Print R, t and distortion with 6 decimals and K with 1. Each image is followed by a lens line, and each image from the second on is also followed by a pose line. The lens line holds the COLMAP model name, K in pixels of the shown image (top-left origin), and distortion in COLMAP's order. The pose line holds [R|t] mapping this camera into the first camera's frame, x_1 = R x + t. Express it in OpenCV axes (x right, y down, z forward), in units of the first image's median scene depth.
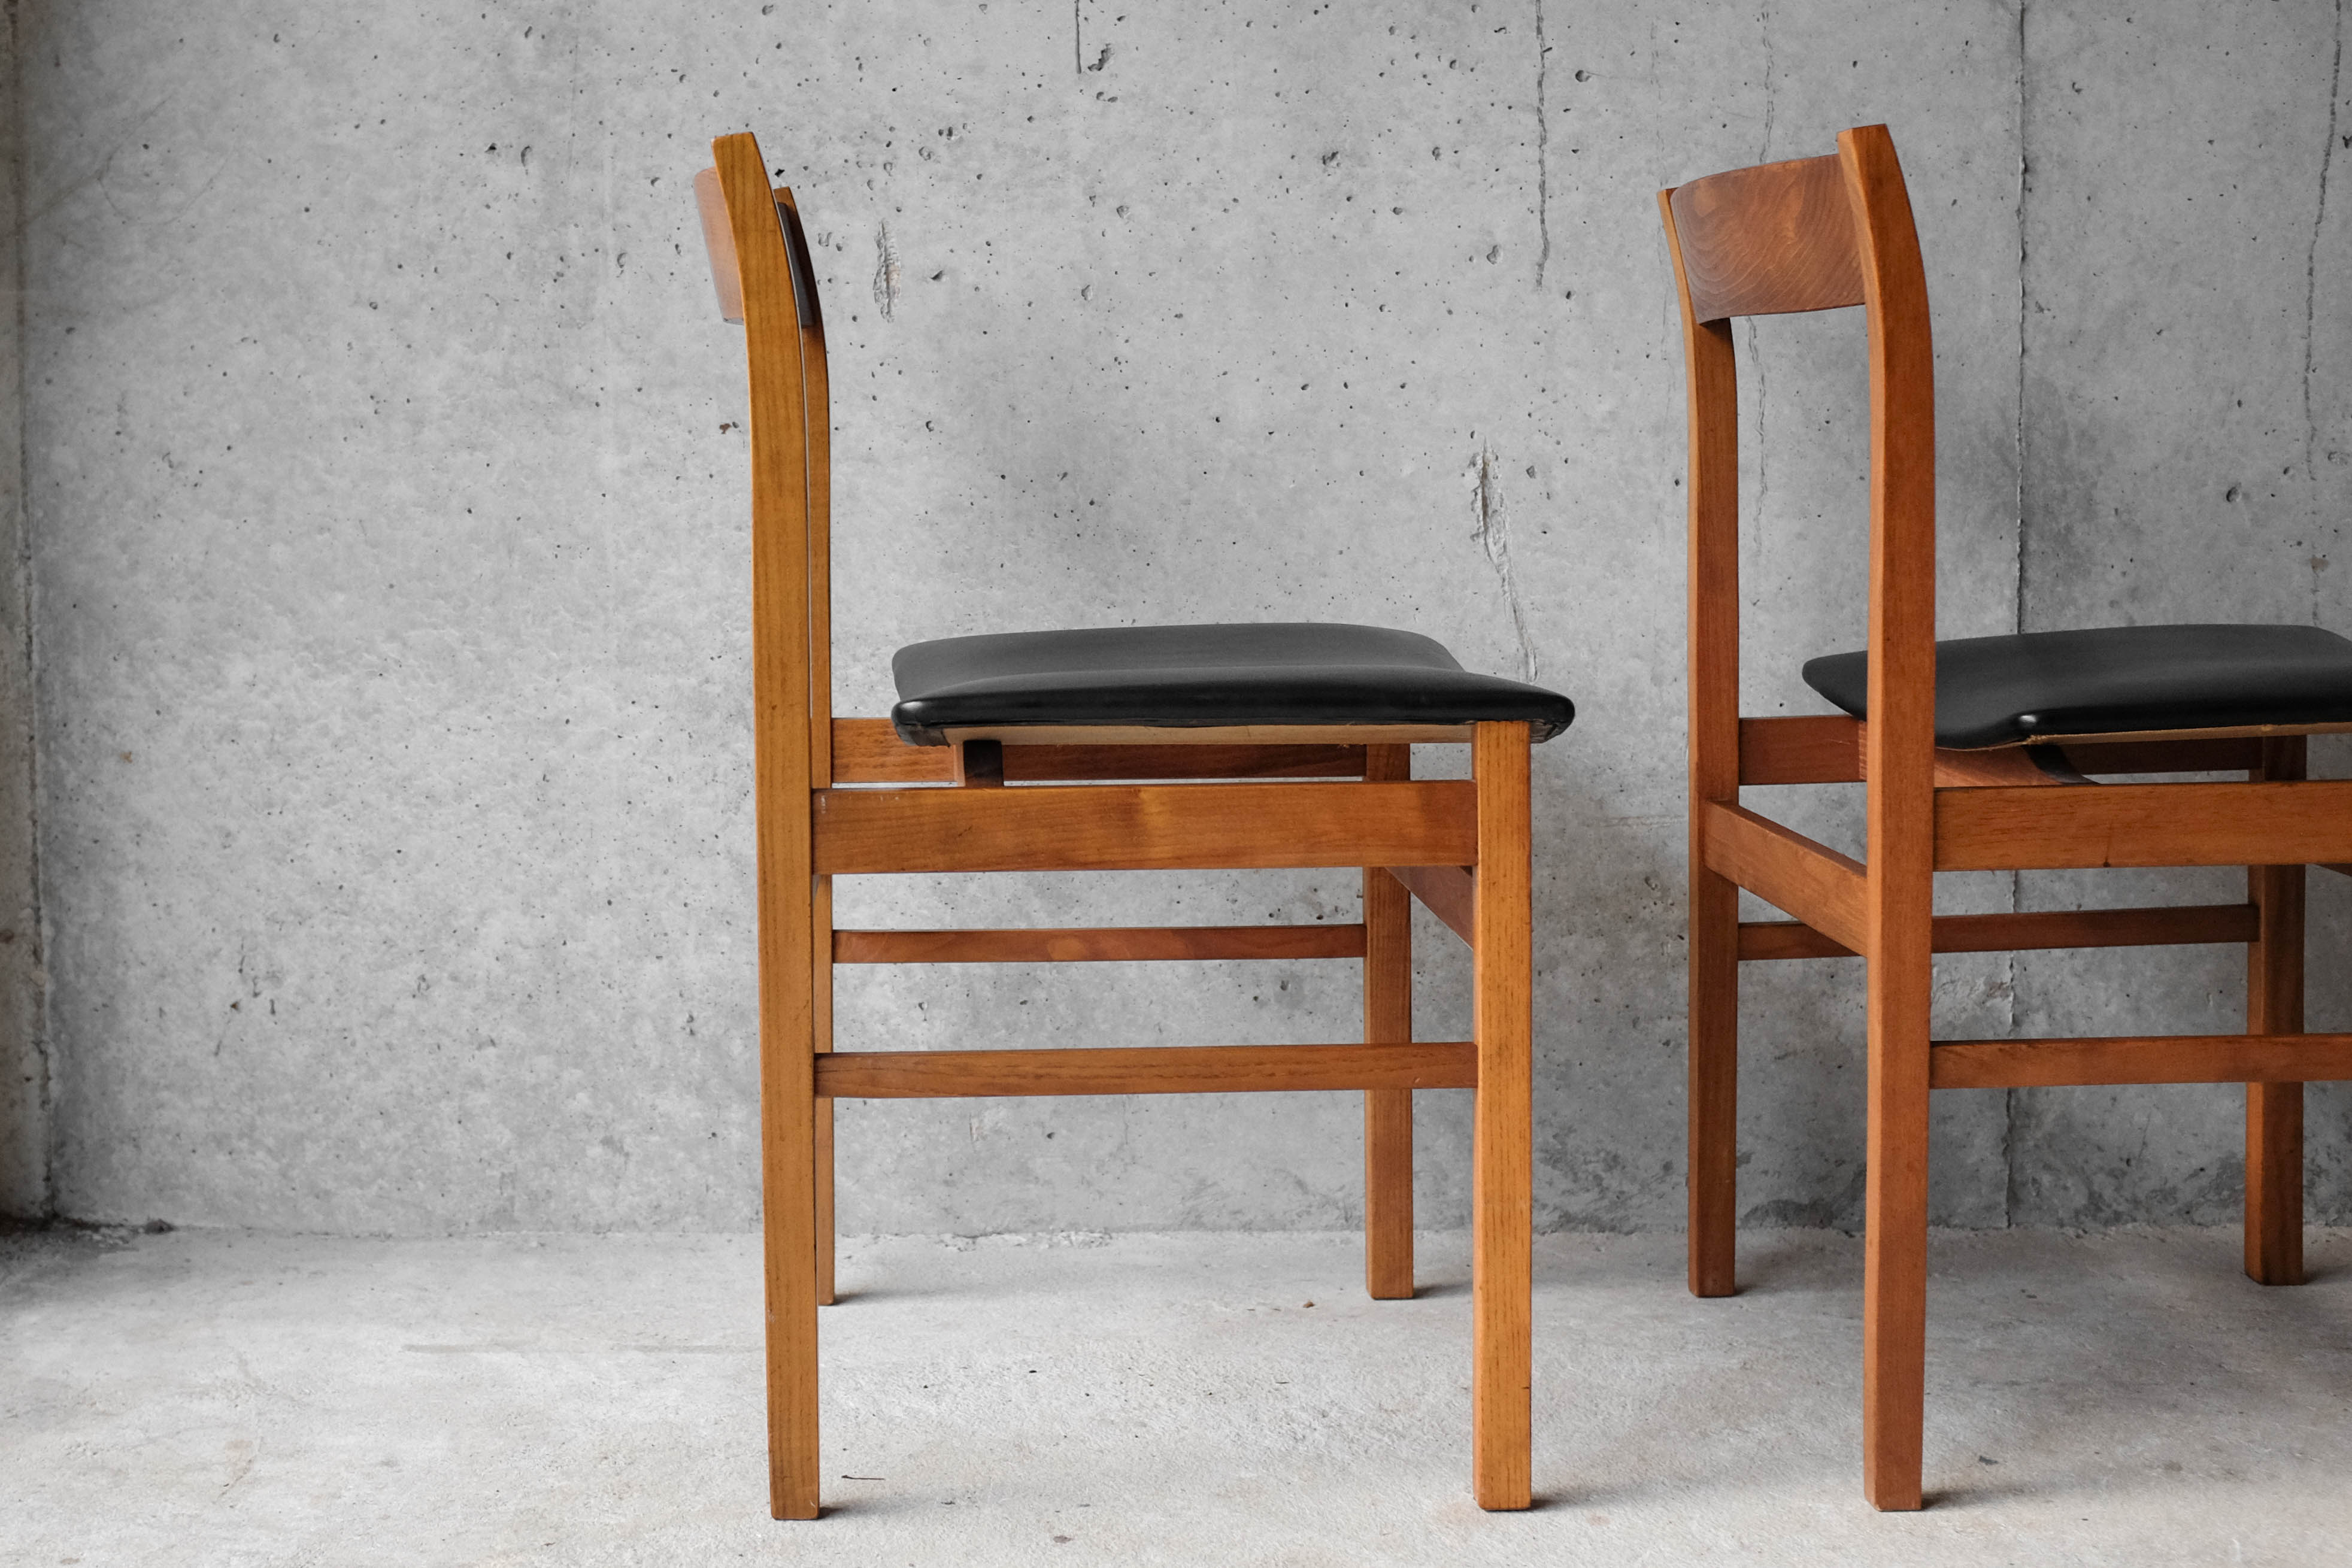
lens RADIAL K [[3024.2, 0, 934.0], [0, 3024.2, 615.1], [0, 0, 1]] dist [-0.120587, 0.200877]
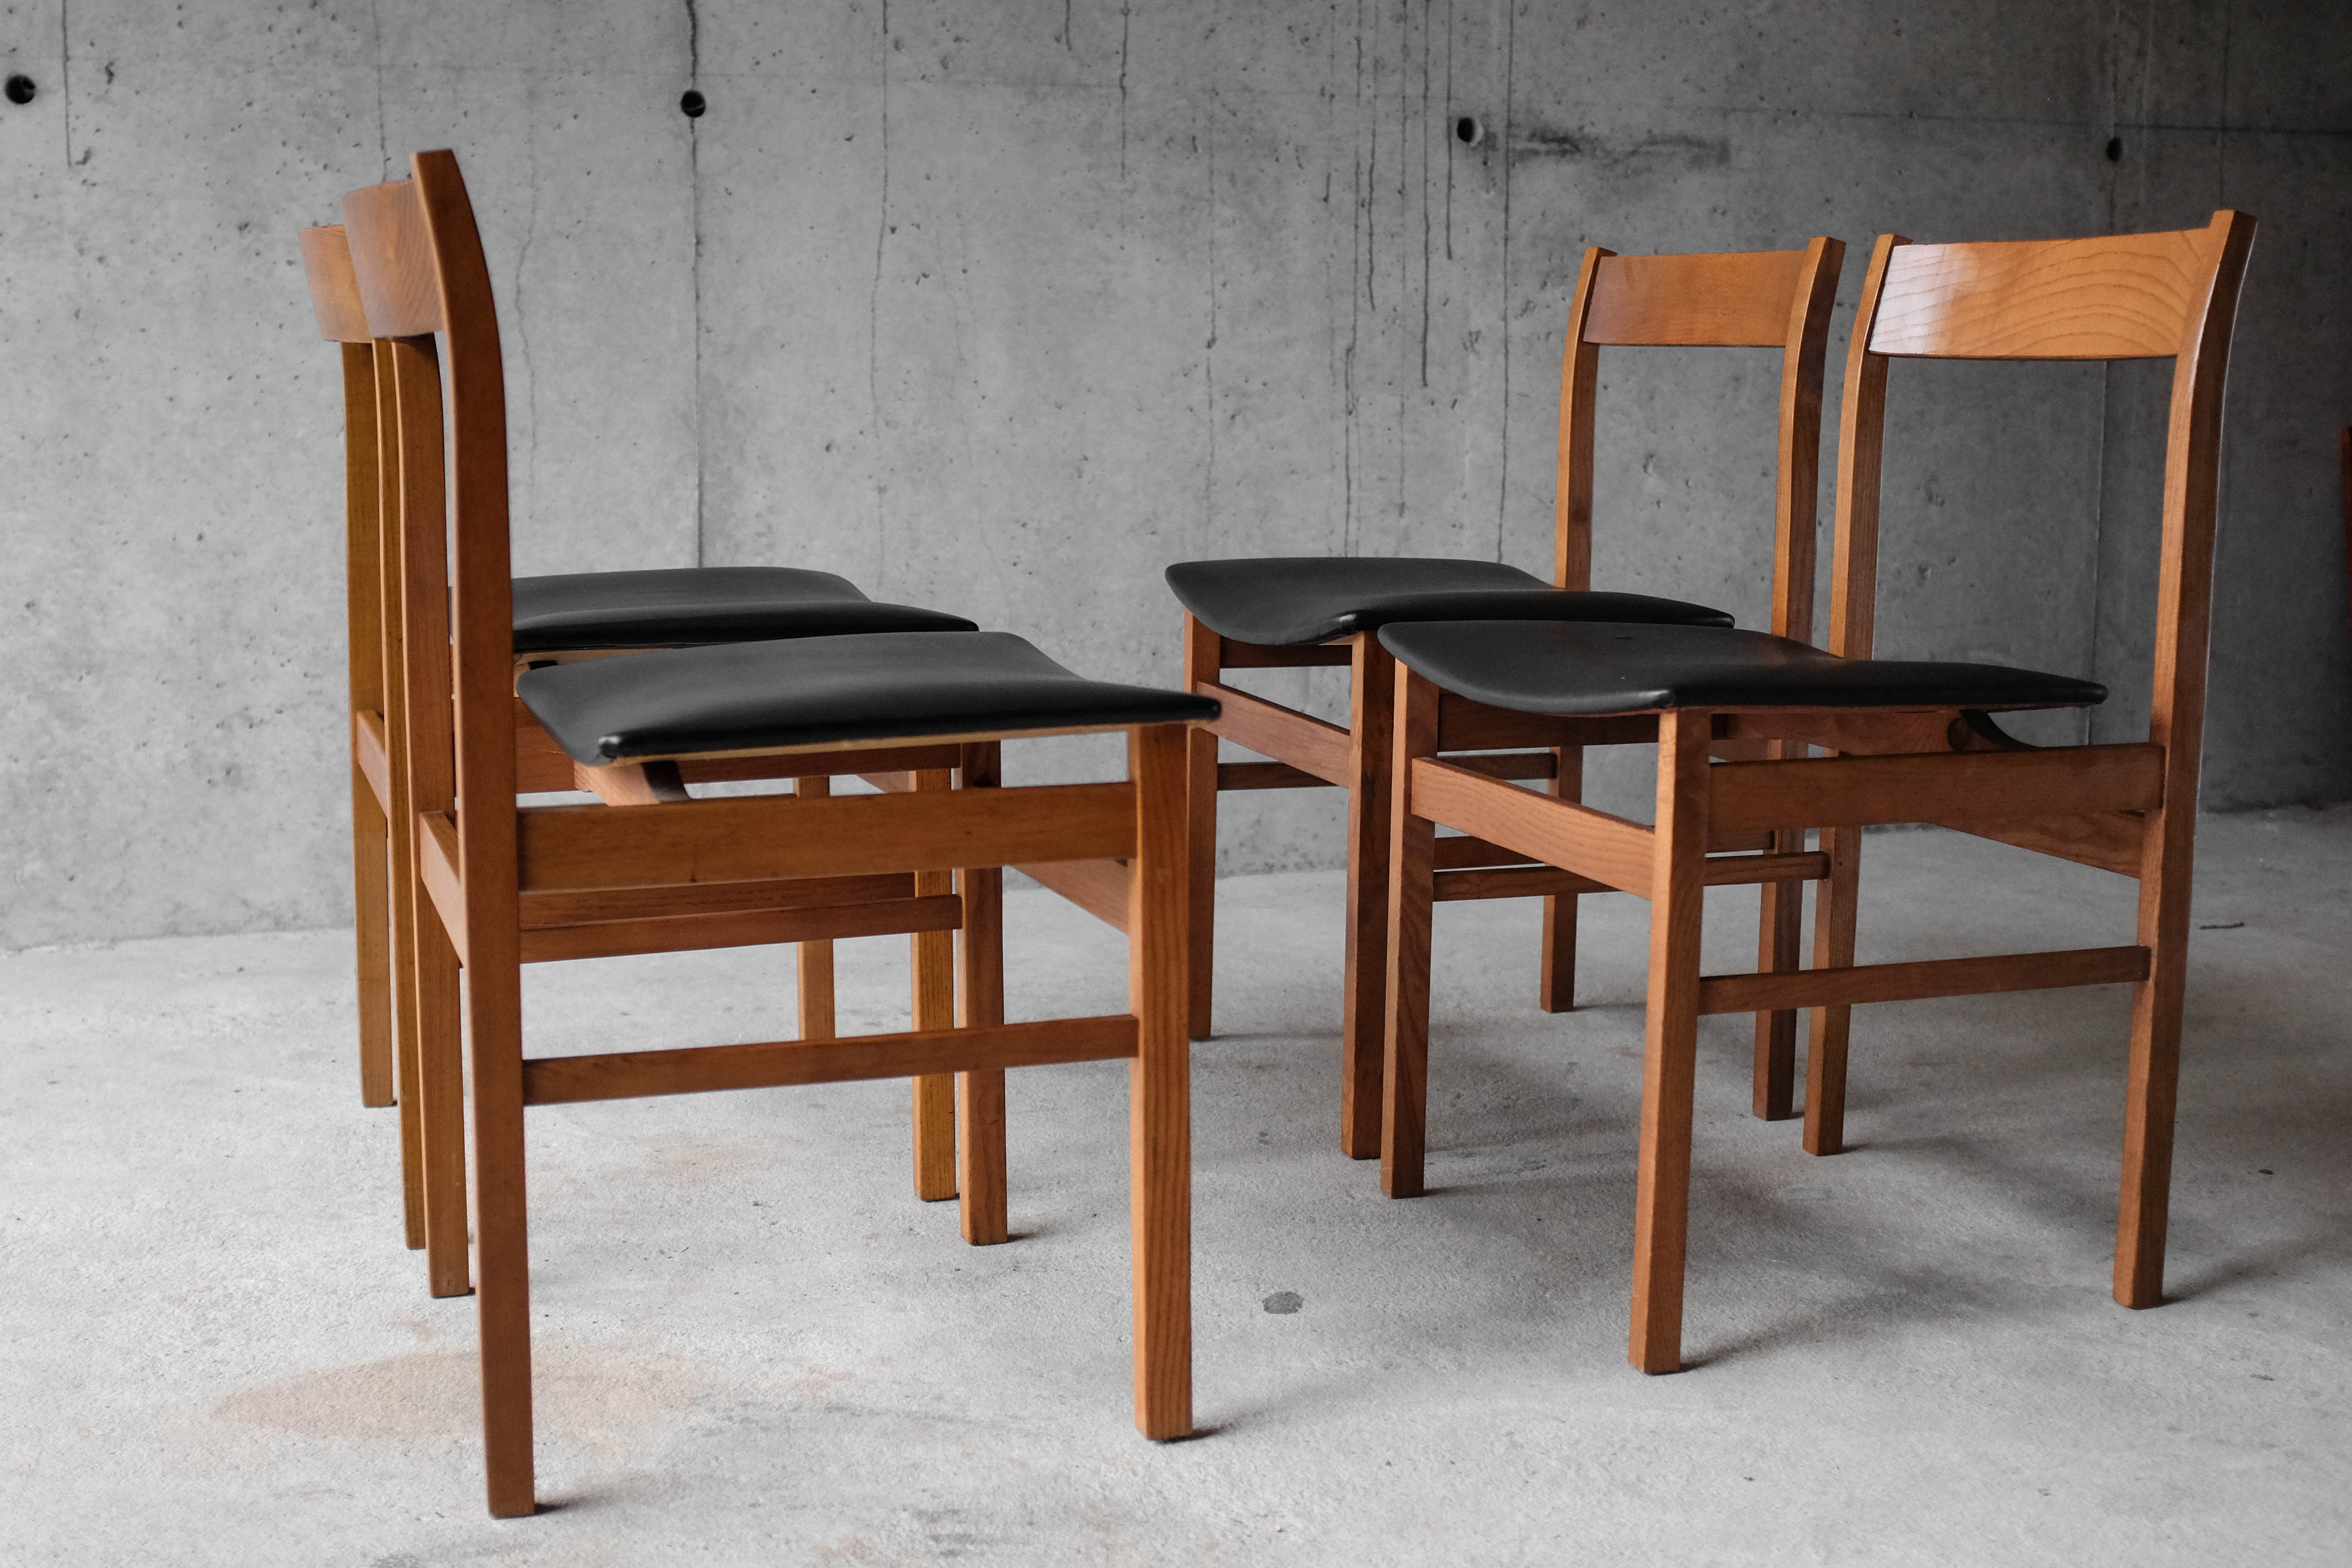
lens RADIAL K [[2727.6, 0, 1098.3], [0, 2727.6, 692.0], [0, 0, 1]] dist [-0.104937, 0.109031]
pose [[0.936585, -0.029134, 0.349227, 0.052732], [0.010794, 0.998464, 0.054347, 0.013216], [-0.350273, -0.047131, 0.935461, -0.430966]]
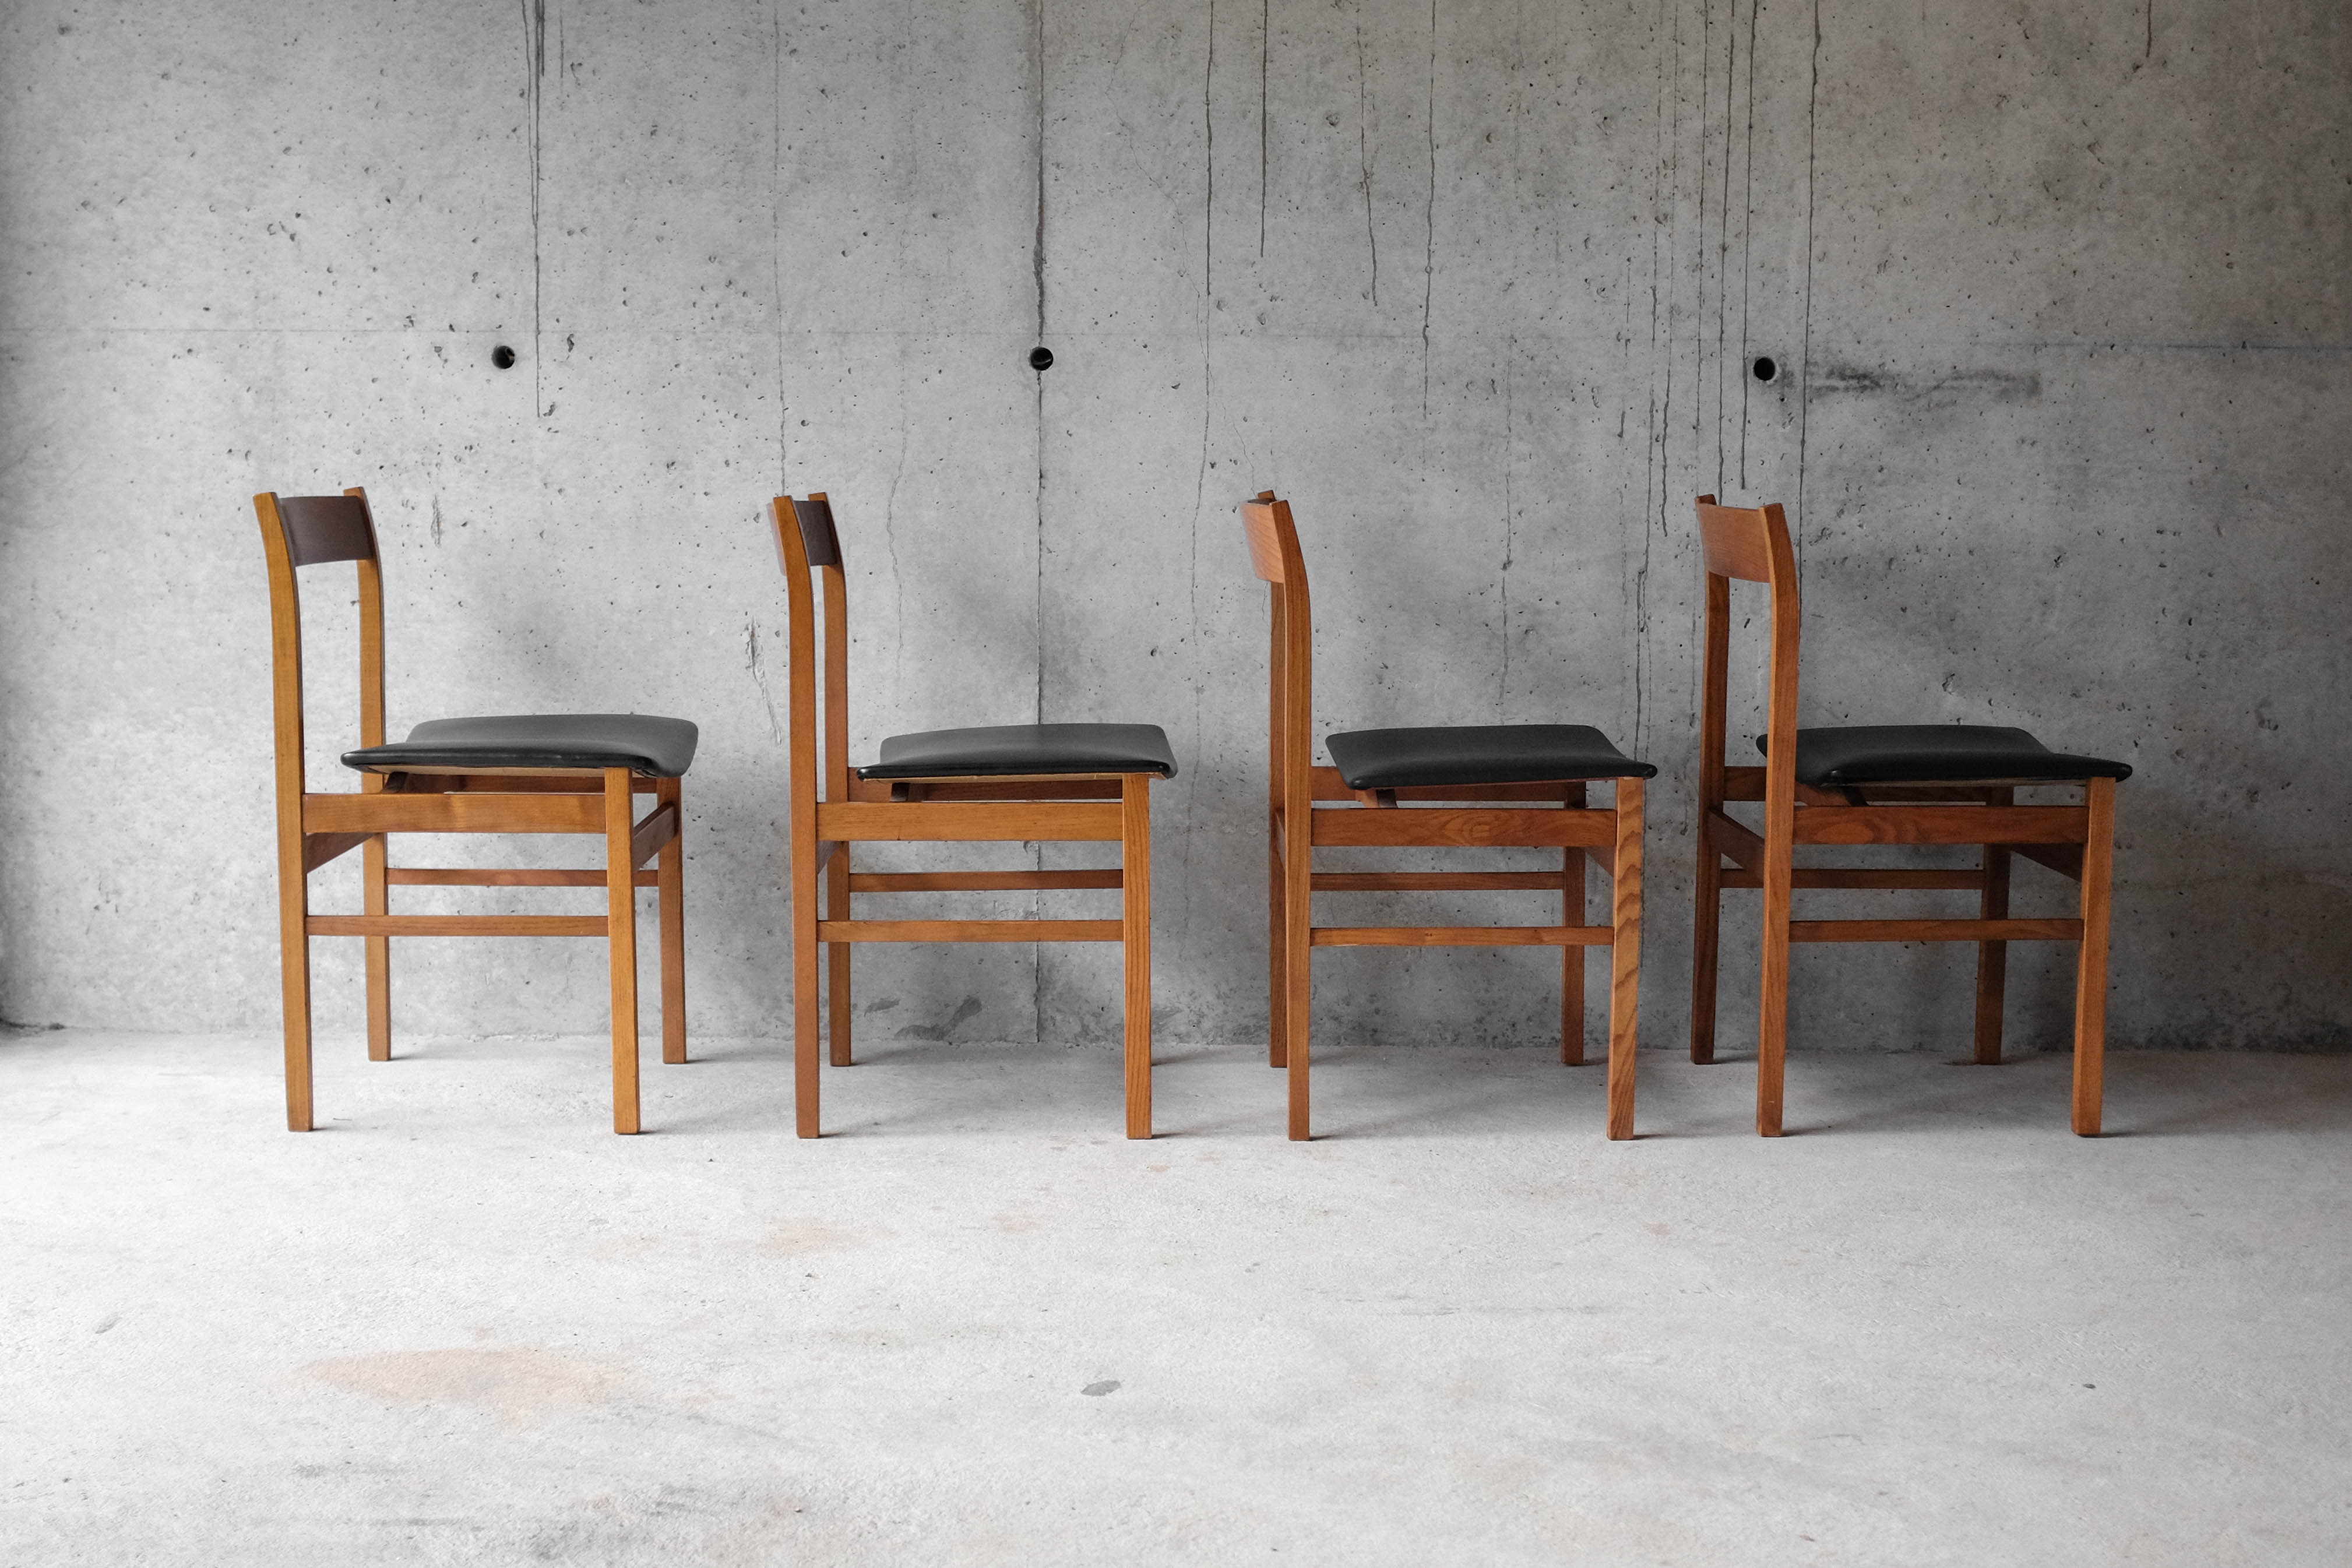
lens RADIAL K [[2821.3, 0, 1172.4], [0, 2821.3, 805.6], [0, 0, 1]] dist [-0.115901, 0.150441]
pose [[0.999336, 0.016866, 0.032304, 0.386827], [-0.018544, 0.998456, 0.052366, -0.036728], [-0.031371, -0.052931, 0.998105, -0.759623]]
